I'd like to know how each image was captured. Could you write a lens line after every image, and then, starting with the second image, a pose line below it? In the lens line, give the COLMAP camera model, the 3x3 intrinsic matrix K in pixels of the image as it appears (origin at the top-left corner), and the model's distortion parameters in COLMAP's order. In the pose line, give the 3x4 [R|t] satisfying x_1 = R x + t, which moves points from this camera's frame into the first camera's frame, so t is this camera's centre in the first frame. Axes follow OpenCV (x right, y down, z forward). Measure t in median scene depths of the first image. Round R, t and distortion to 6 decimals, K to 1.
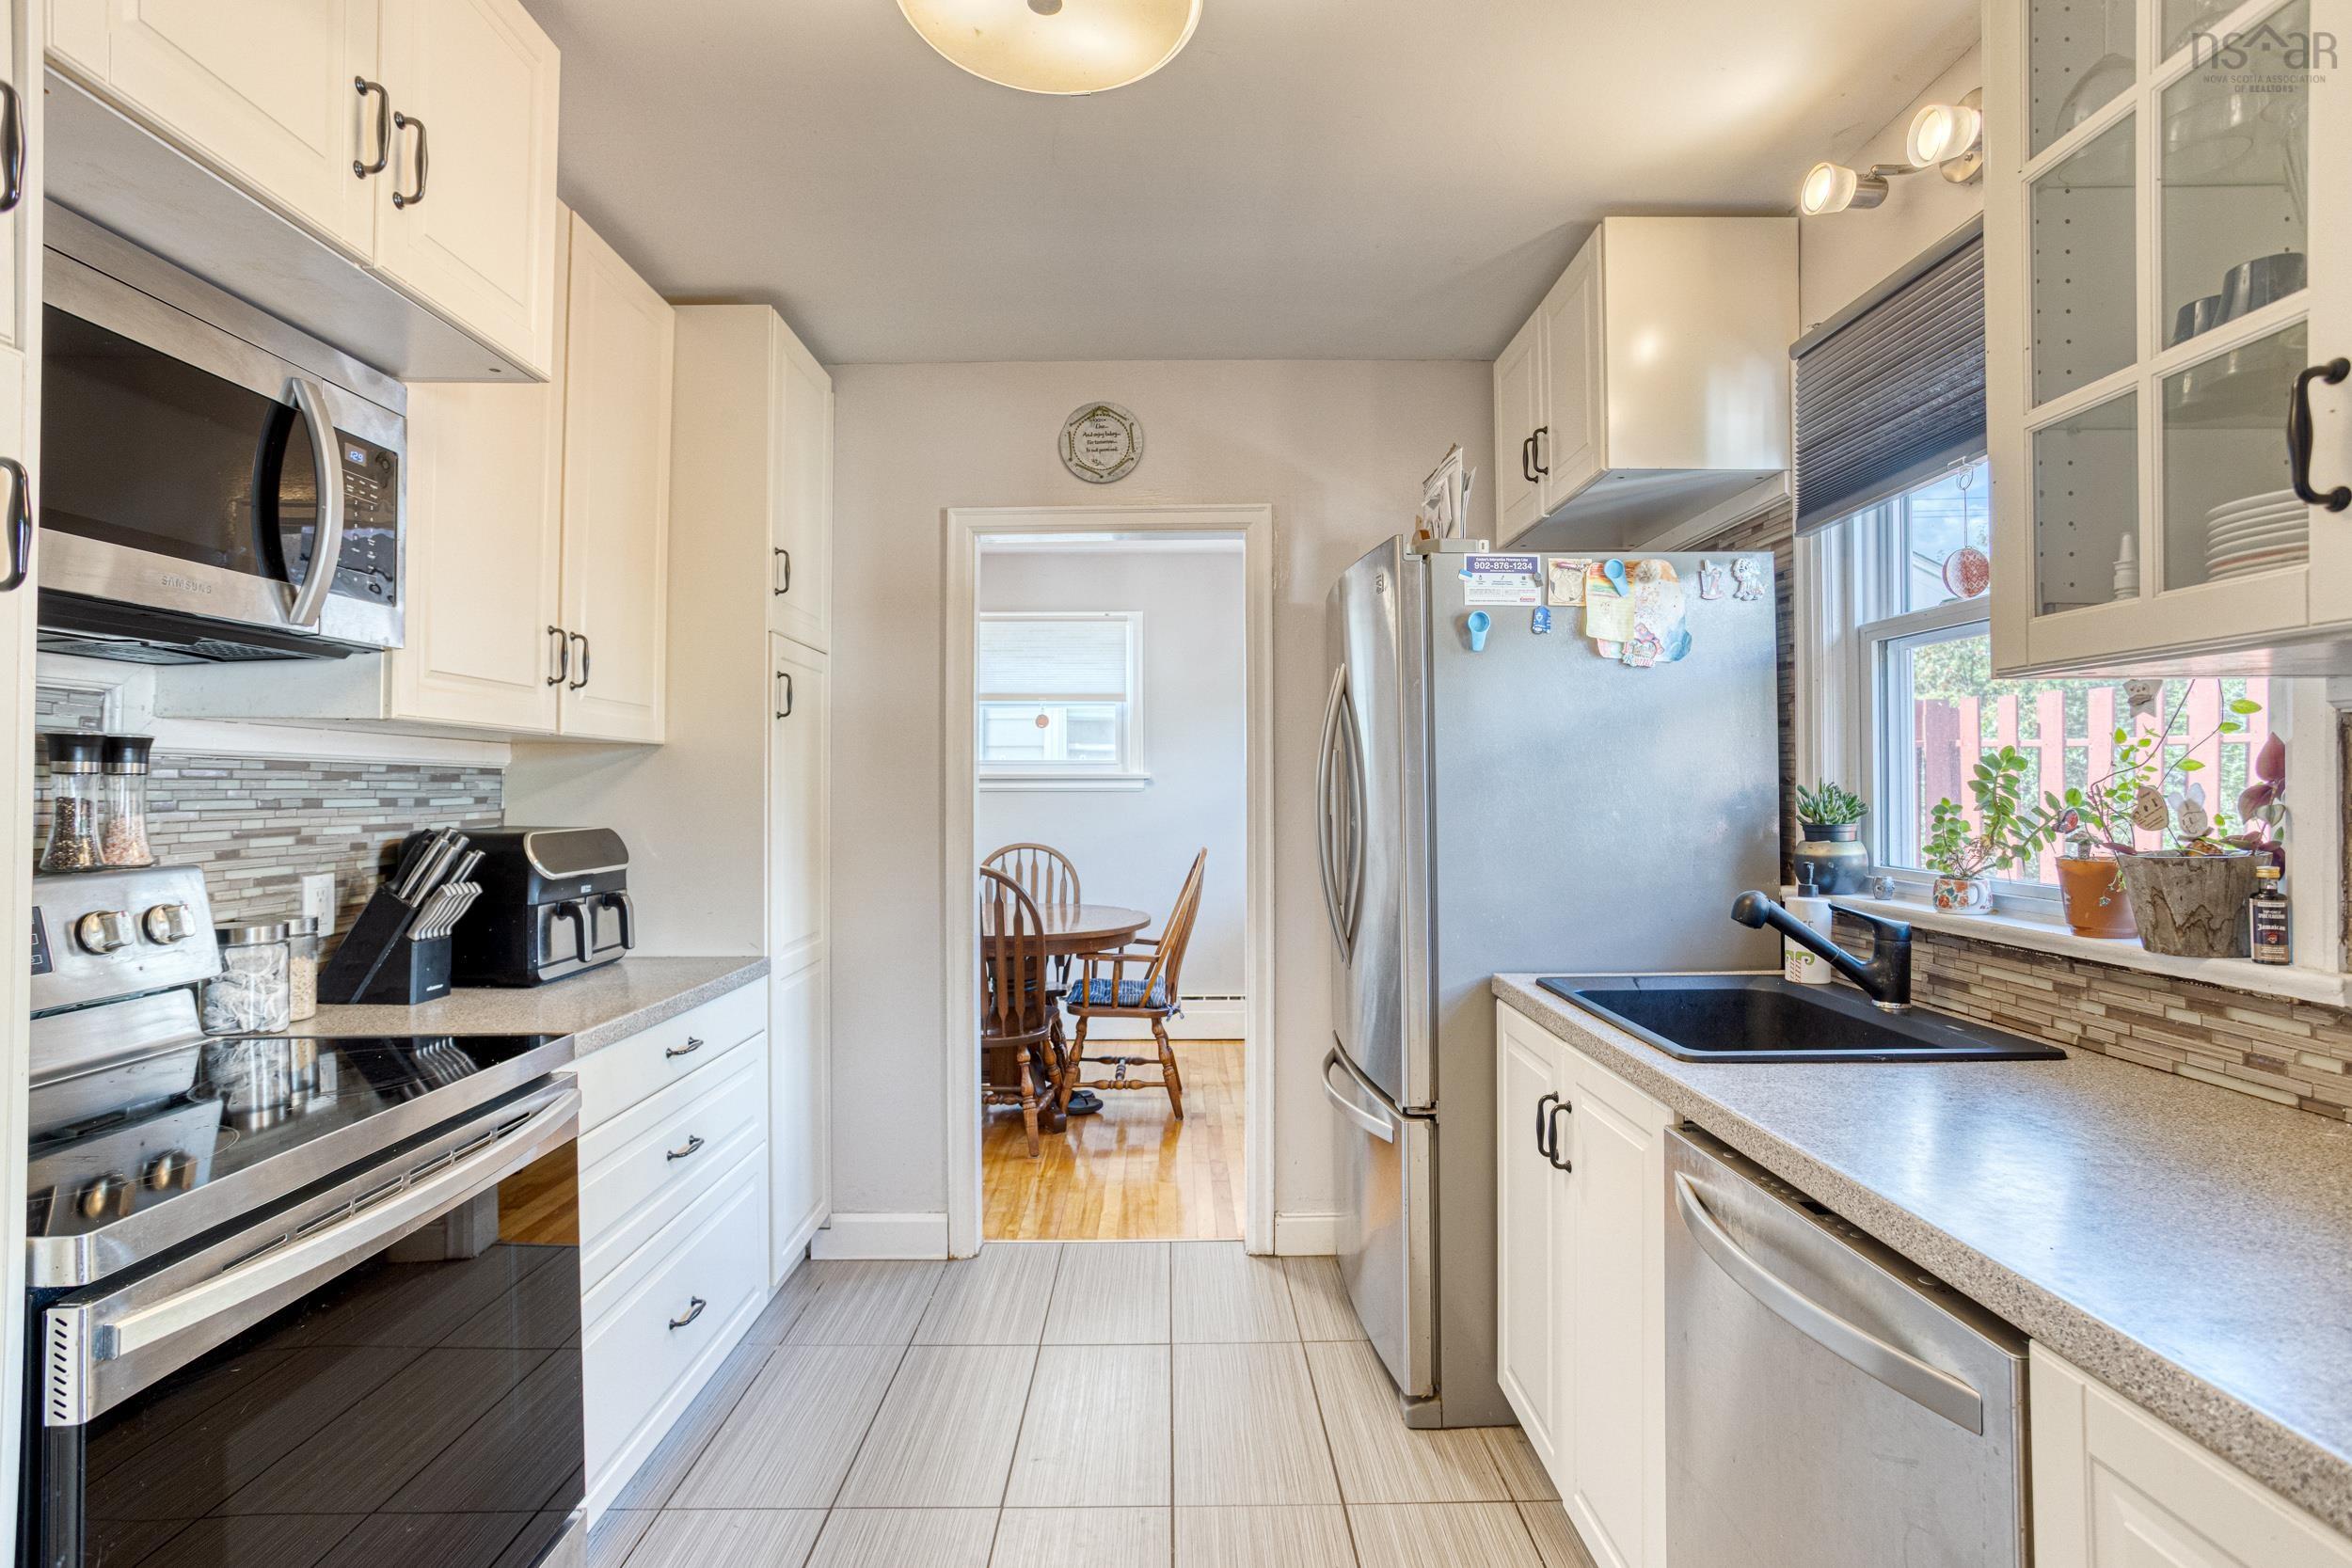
lens RADIAL K [[1139.2, 0, 1176.0], [0, 1139.2, 784.0], [0, 0, 1]] dist [-0.053320, 0.039929]
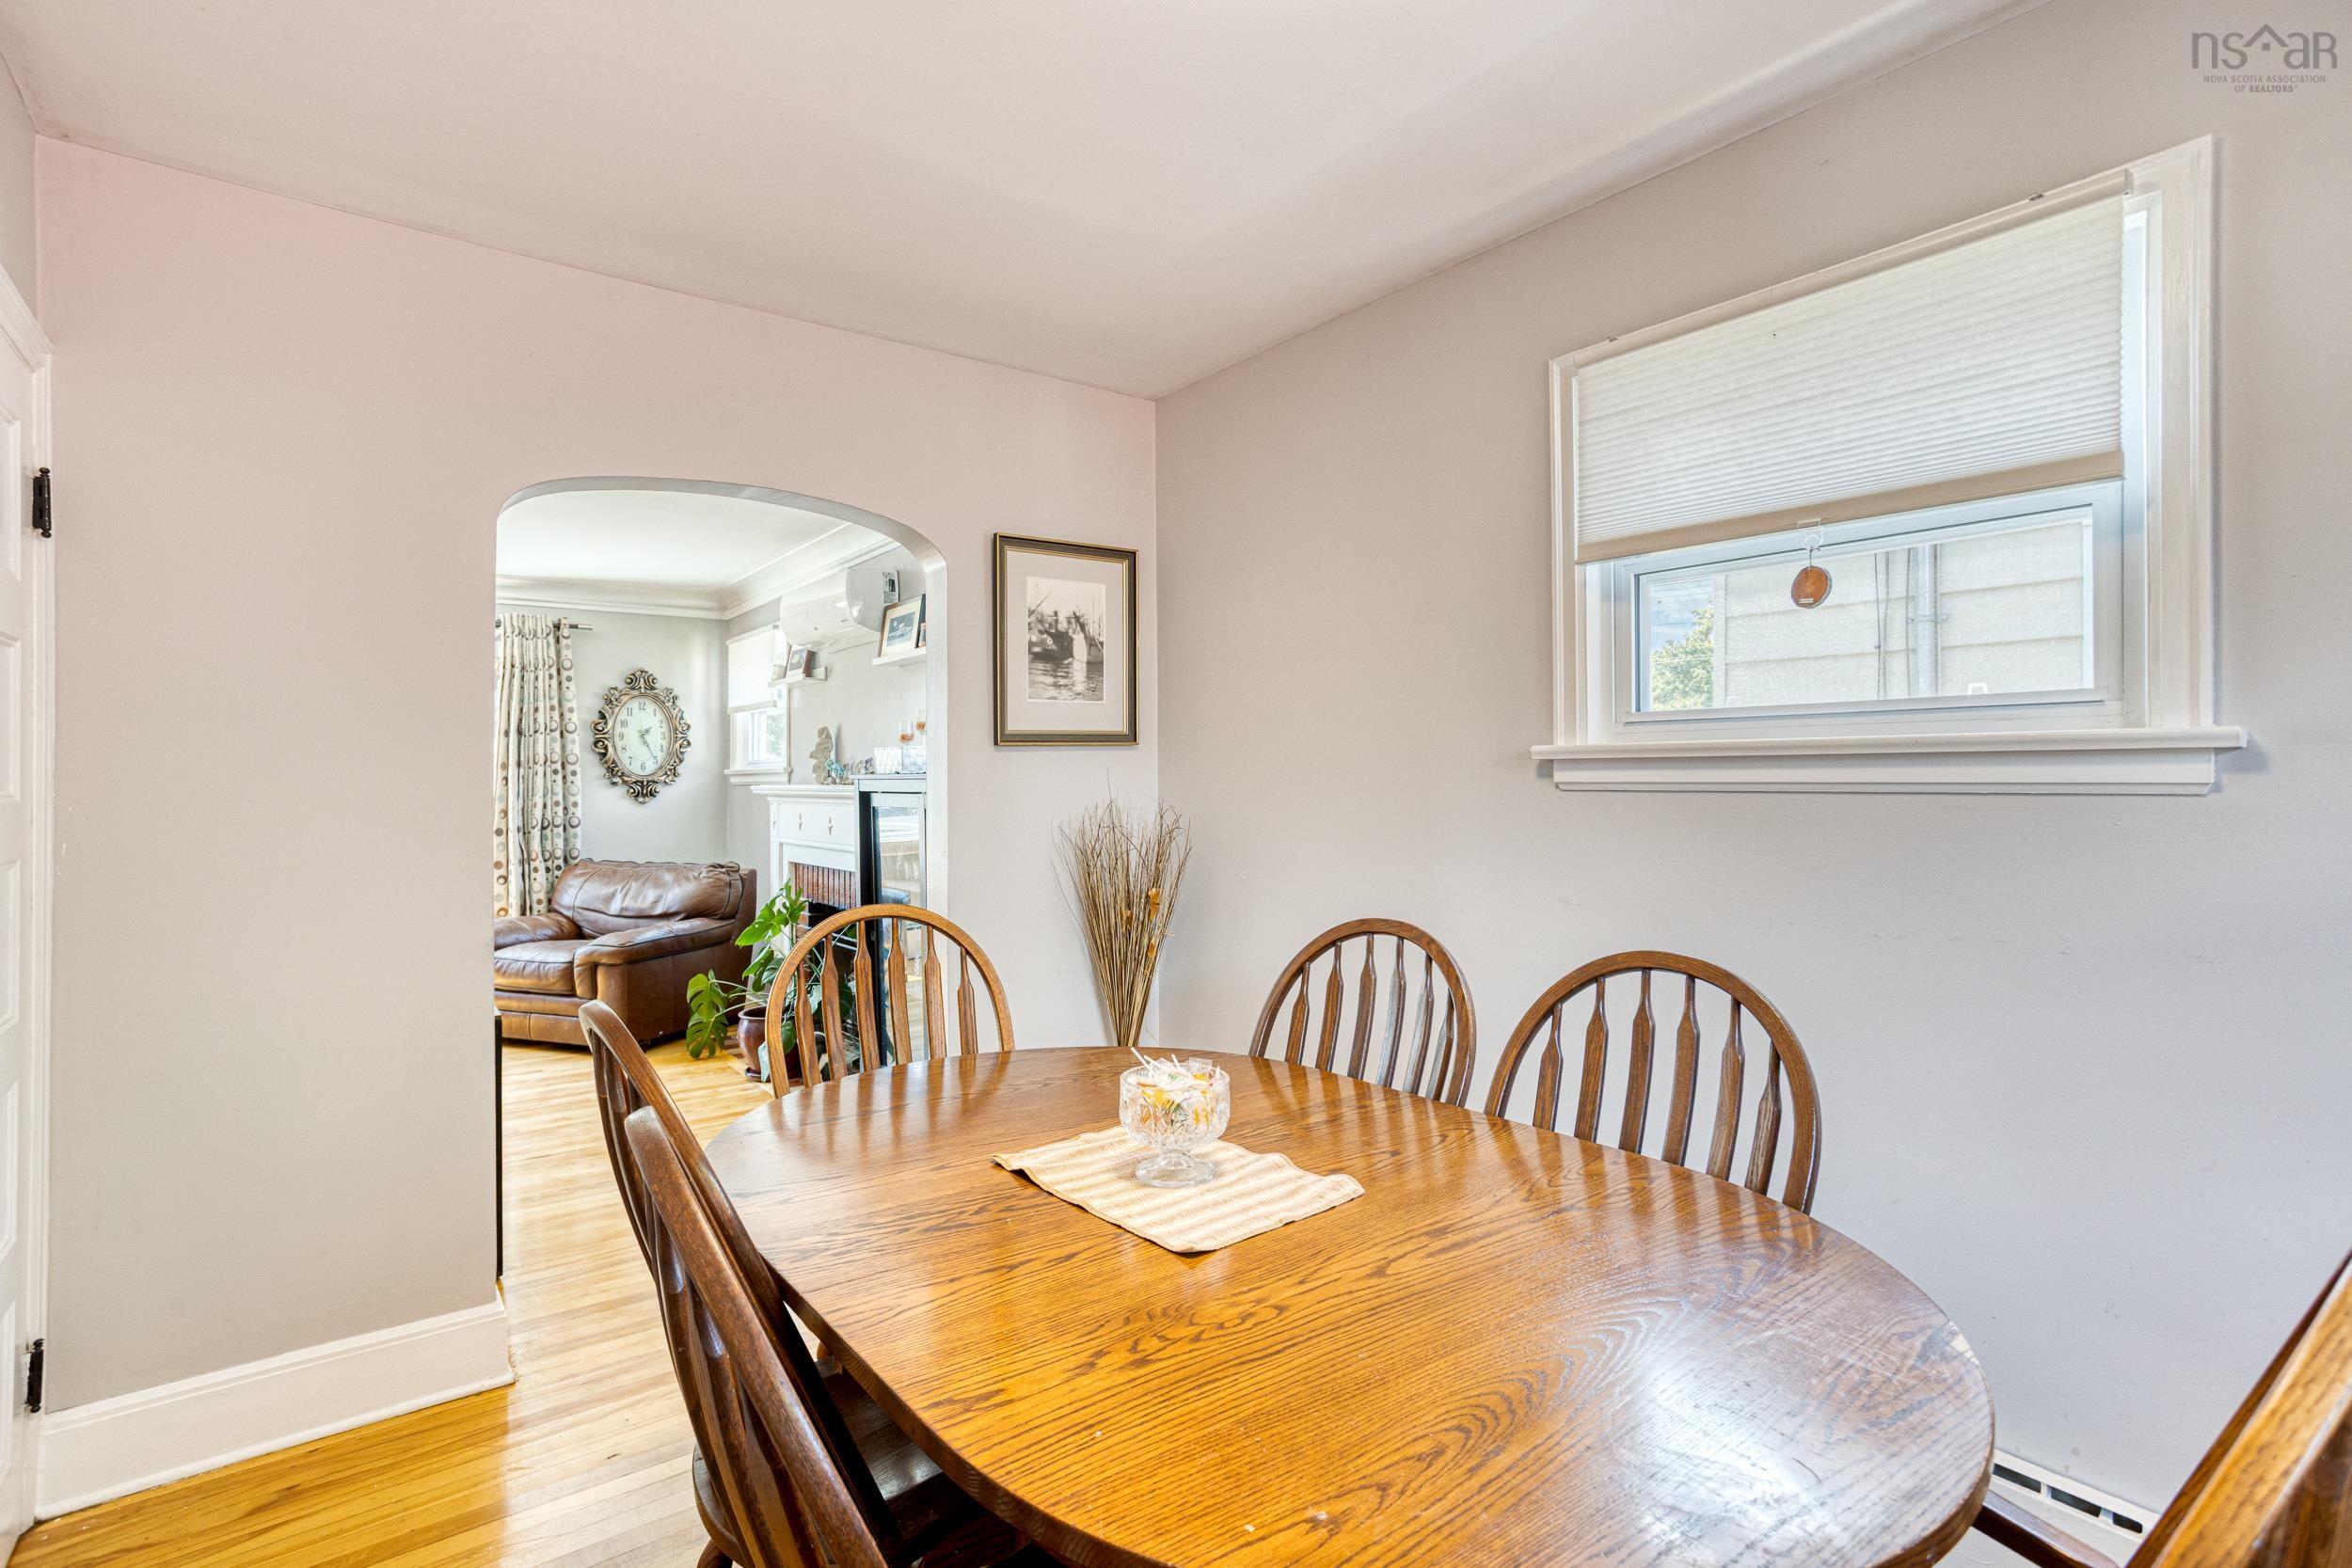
lens RADIAL K [[1139.2, 0, 1176.0], [0, 1139.2, 784.0], [0, 0, 1]] dist [-0.053320, 0.039929]
pose [[0.602280, 0.002746, -0.798280, 0.091524], [0.006626, 0.999942, 0.008439, 0.000659], [0.798257, -0.010372, 0.602227, 1.641738]]
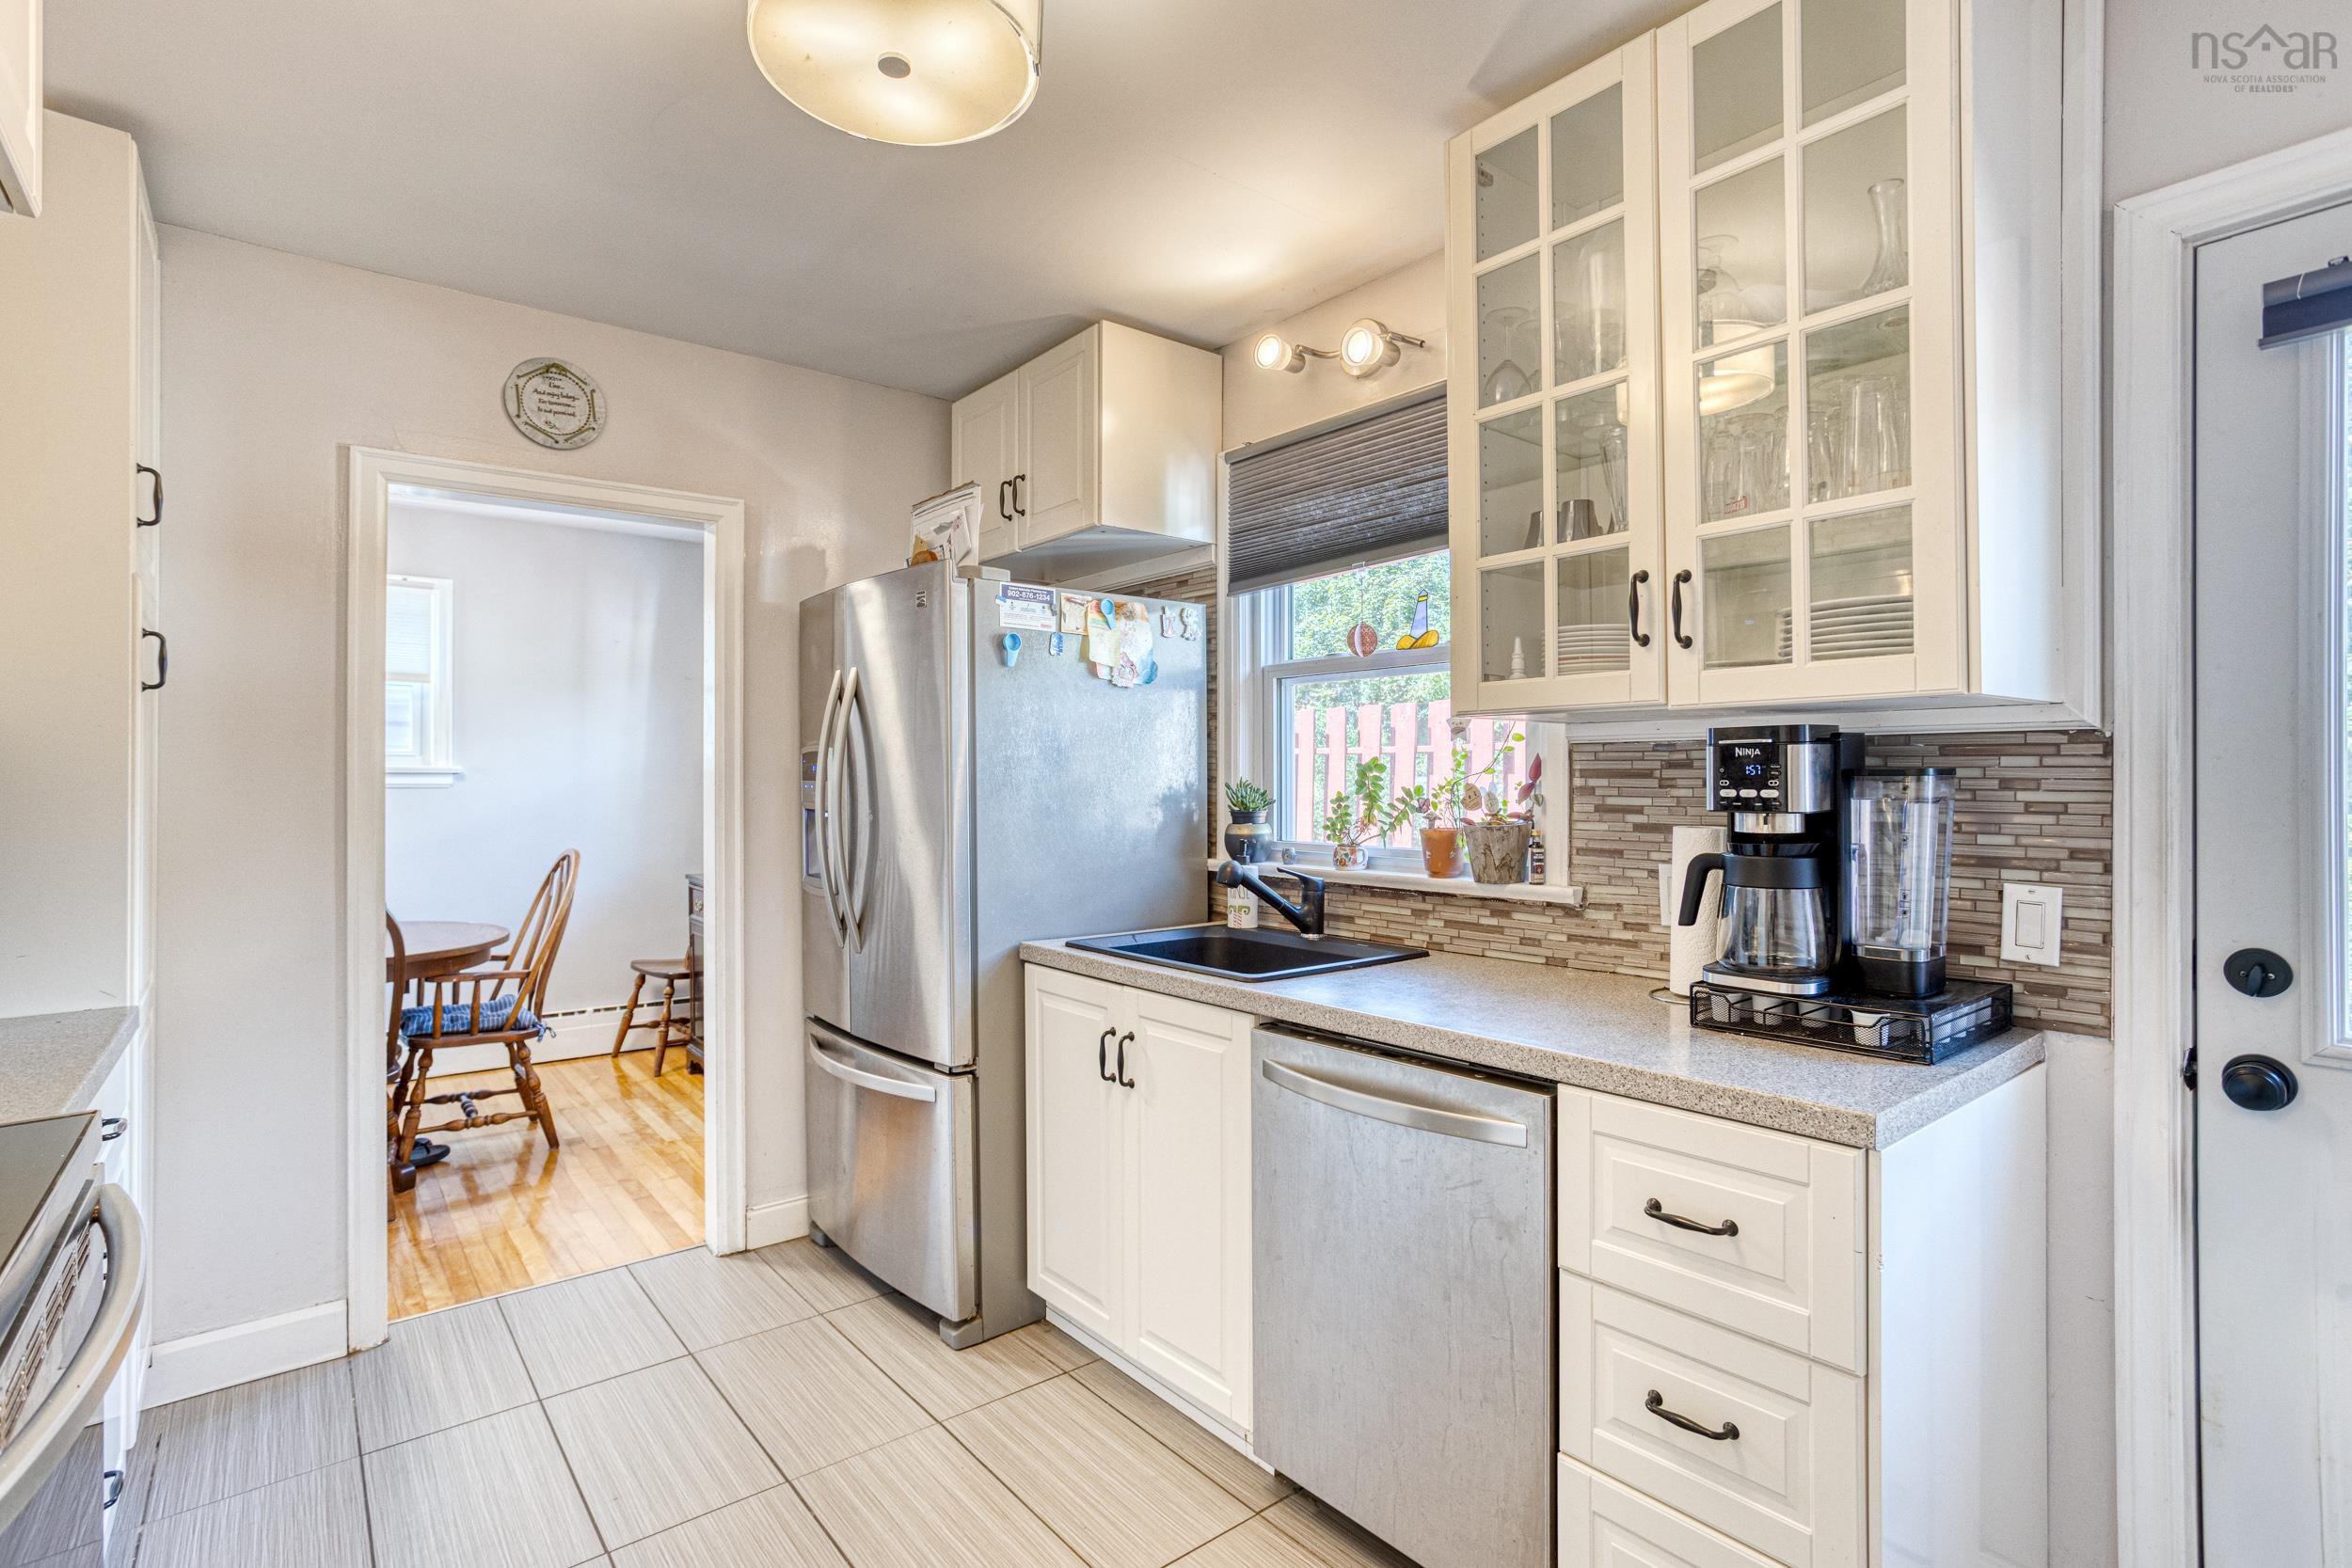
lens RADIAL K [[1139.2, 0, 1176.0], [0, 1139.2, 784.0], [0, 0, 1]] dist [-0.053320, 0.039929]
pose [[0.782542, 0.000822, 0.622598, -0.329808], [-0.003151, 0.999992, 0.002640, -0.000102], [-0.622590, -0.004027, 0.782538, -0.021603]]
